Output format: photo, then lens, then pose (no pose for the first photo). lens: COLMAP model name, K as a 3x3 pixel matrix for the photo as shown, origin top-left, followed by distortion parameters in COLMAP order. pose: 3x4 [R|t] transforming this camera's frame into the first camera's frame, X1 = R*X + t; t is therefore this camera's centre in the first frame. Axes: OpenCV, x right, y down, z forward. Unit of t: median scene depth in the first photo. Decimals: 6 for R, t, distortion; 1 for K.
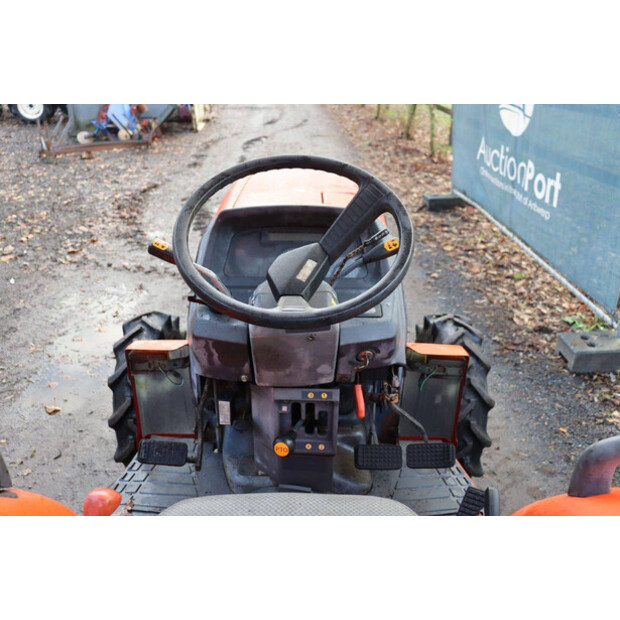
lens RADIAL K [[591.5, 0, 306.8], [0, 591.5, 314.1], [0, 0, 1]] dist [-0.065143, 0.000000]
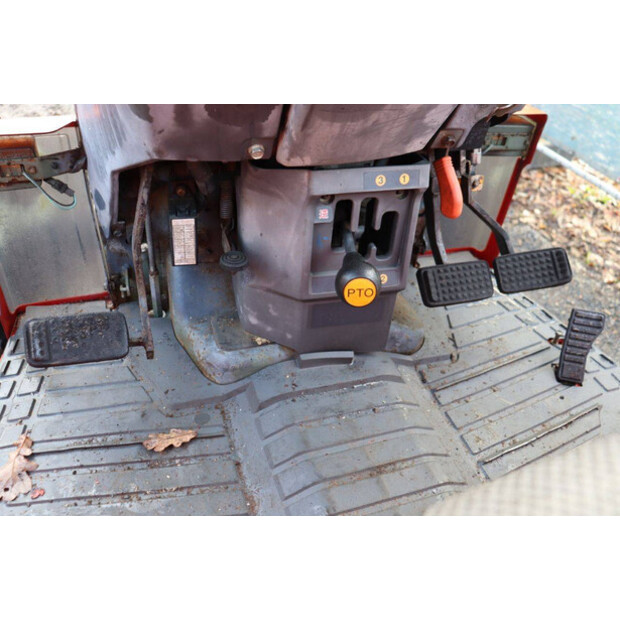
lens RADIAL K [[550.2, 0, 310.2], [0, 550.2, 308.3], [0, 0, 1]] dist [-0.104055, 0.008846]
pose [[0.942536, -0.154956, 0.295997, -0.187317], [0.070717, 0.958396, 0.276544, 0.100192], [-0.326535, -0.239721, 0.914281, 0.521234]]
